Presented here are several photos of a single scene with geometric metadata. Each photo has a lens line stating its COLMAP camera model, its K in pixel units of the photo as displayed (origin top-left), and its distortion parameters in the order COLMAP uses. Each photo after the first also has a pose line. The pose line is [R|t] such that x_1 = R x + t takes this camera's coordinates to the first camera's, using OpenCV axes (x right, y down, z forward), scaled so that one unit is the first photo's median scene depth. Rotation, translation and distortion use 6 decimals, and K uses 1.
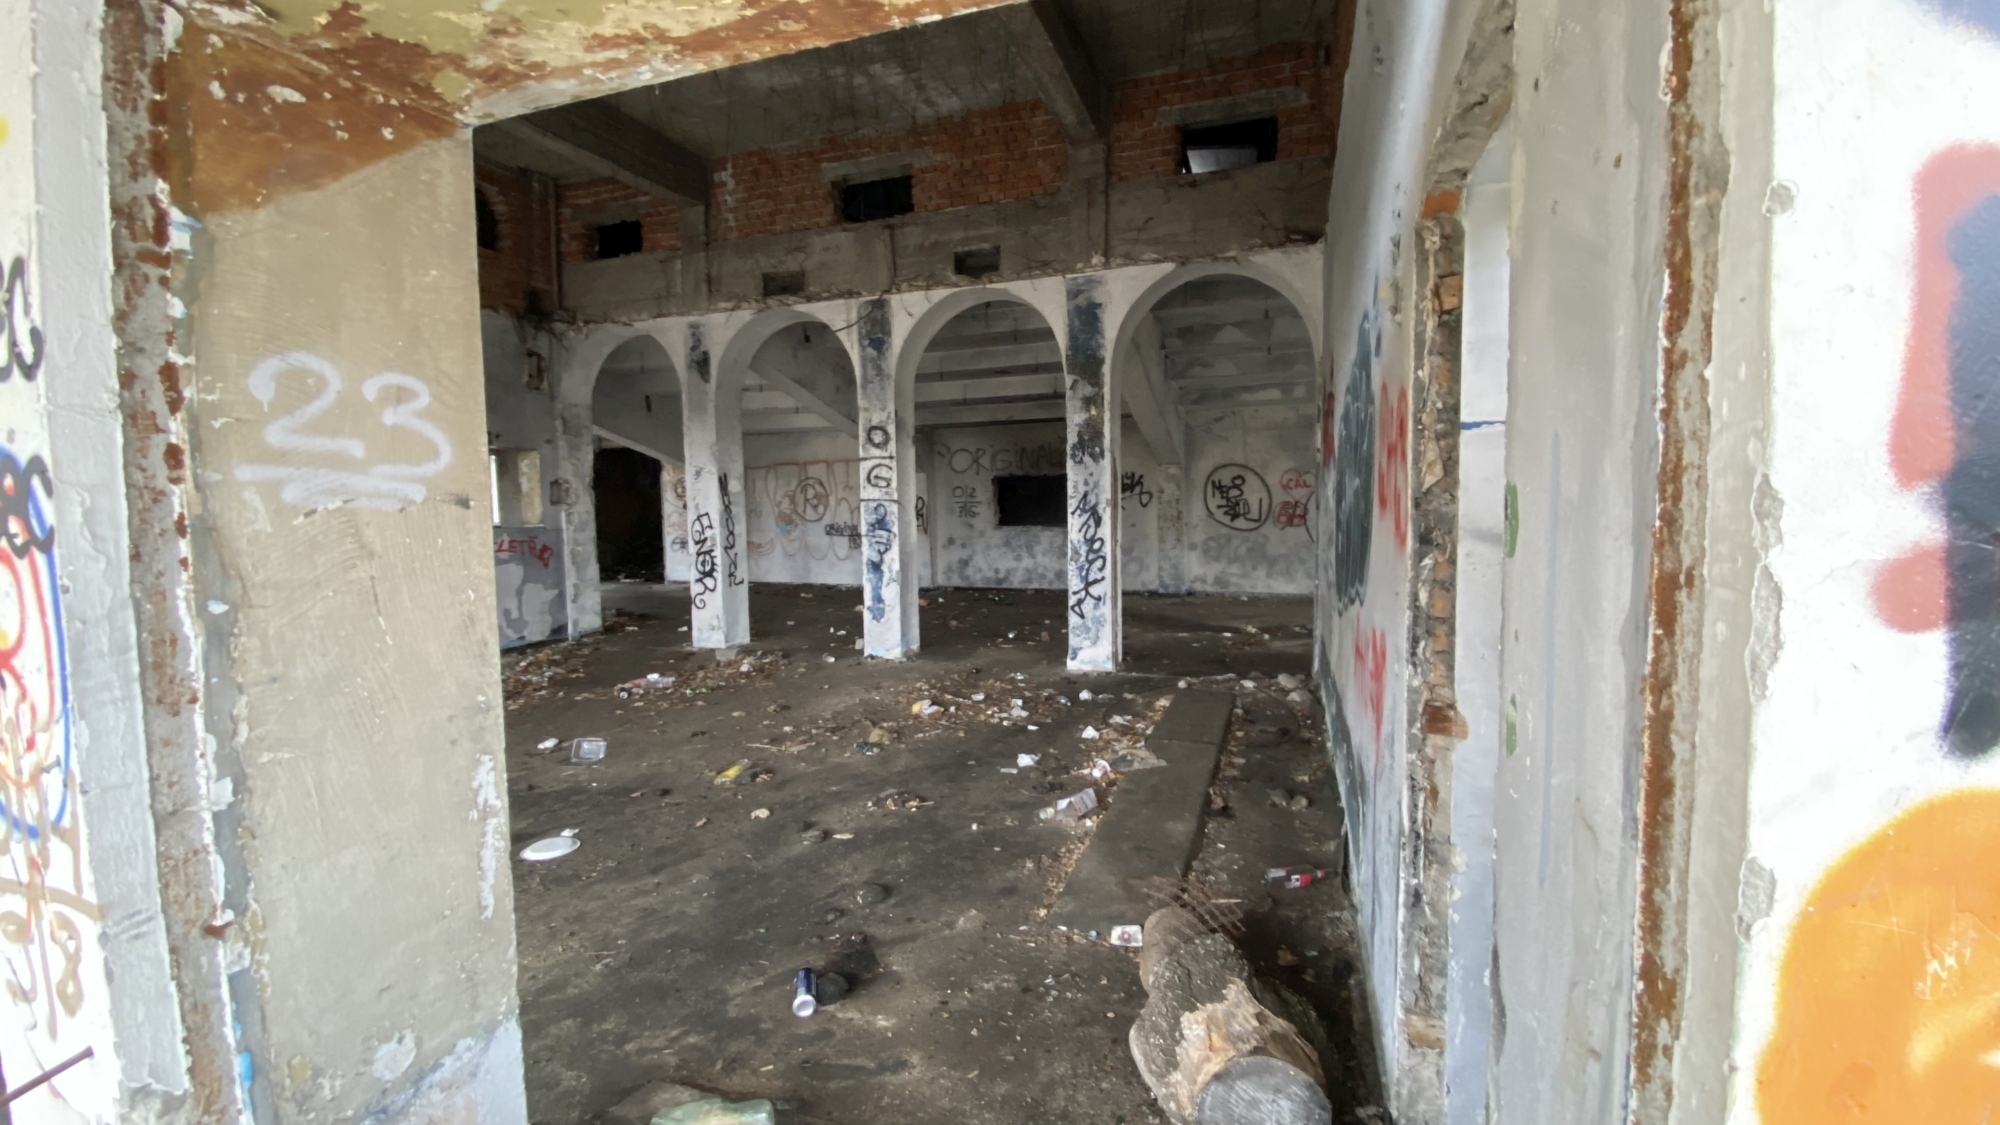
lens RADIAL K [[807.3, 0, 1001.1], [0, 807.3, 556.7], [0, 0, 1]] dist [0.071822, -0.047573]
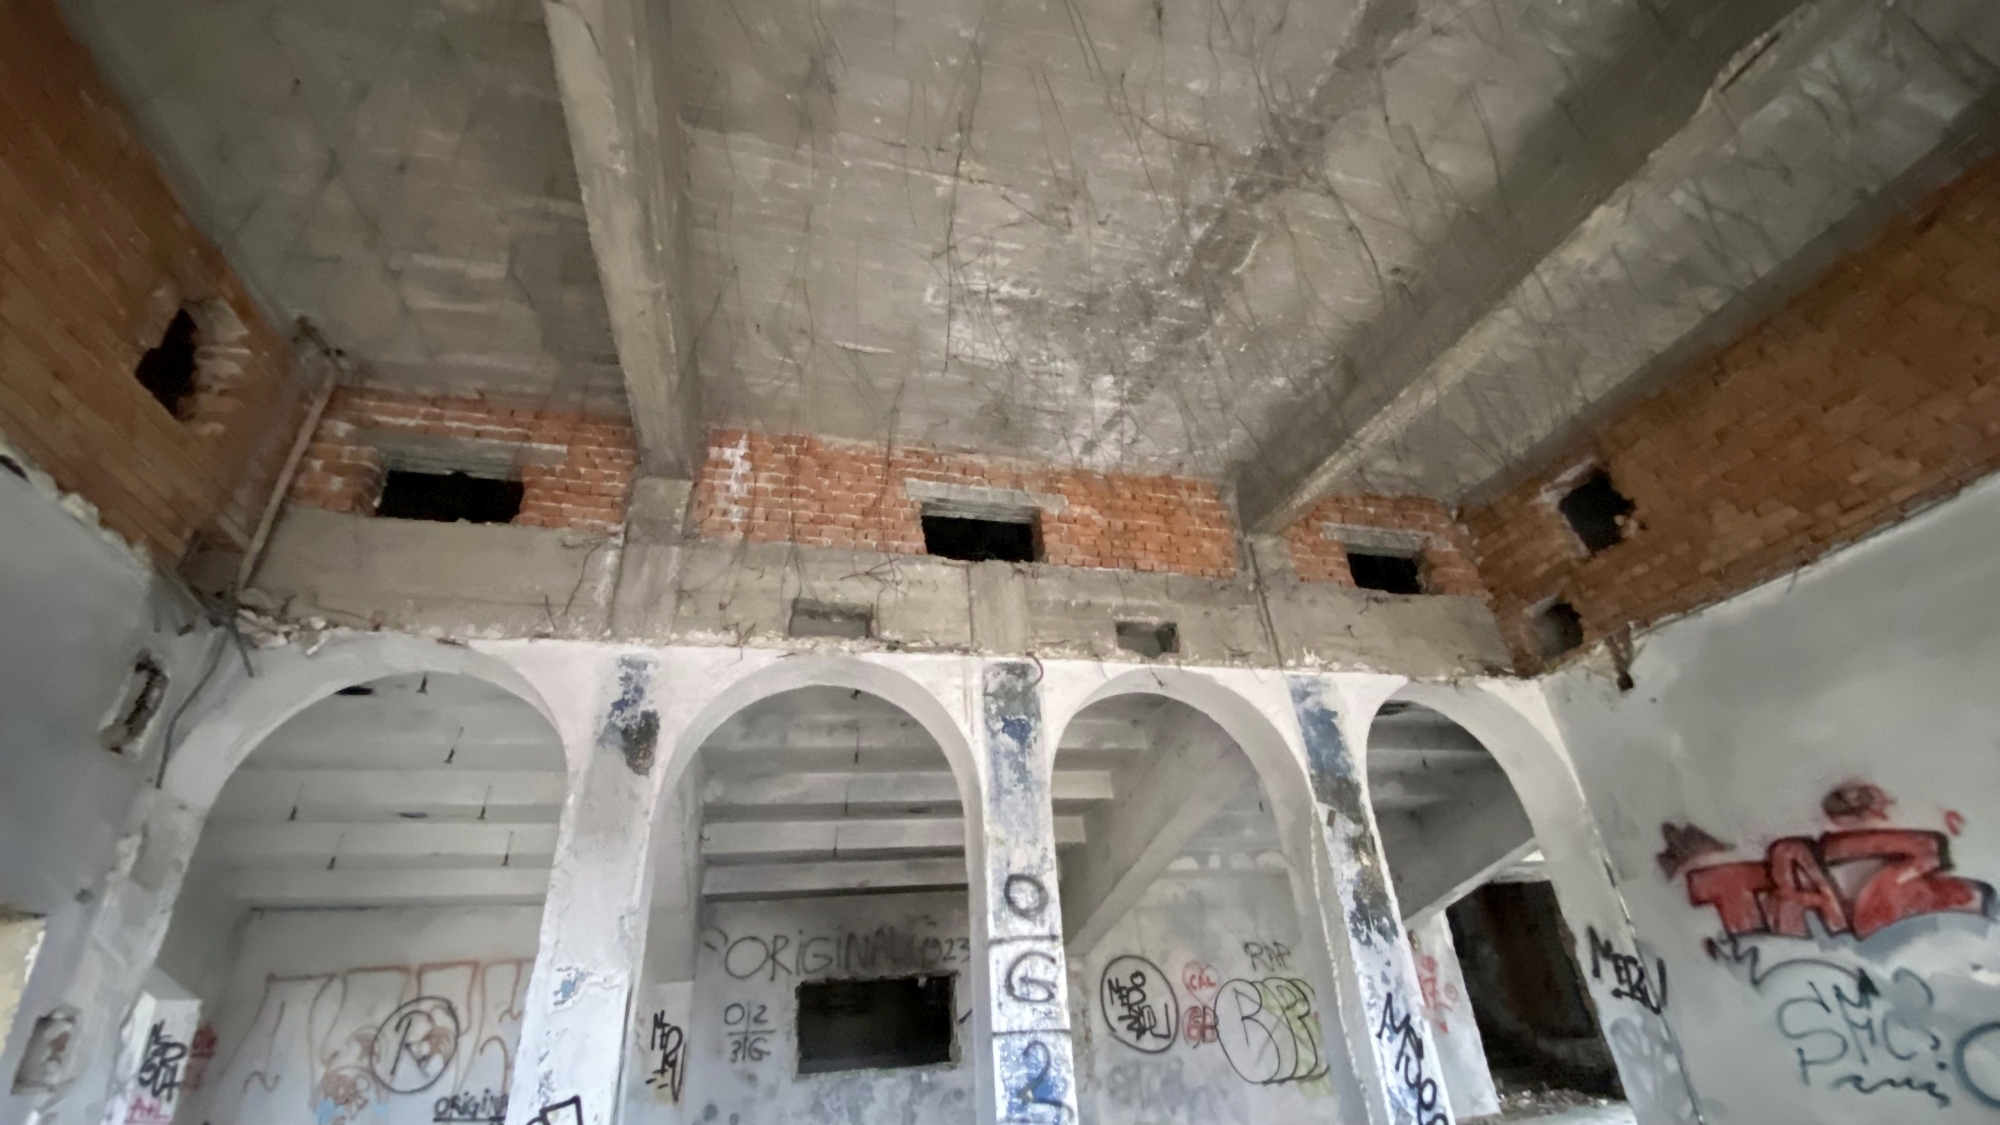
lens RADIAL K [[812.6, 0, 1005.0], [0, 812.6, 548.9], [0, 0, 1]] dist [0.014348, -0.018586]
pose [[0.821371, 0.243652, 0.515735, -0.495801], [0.084113, 0.842549, -0.532011, -0.054689], [-0.564158, 0.480359, 0.671551, 0.524685]]
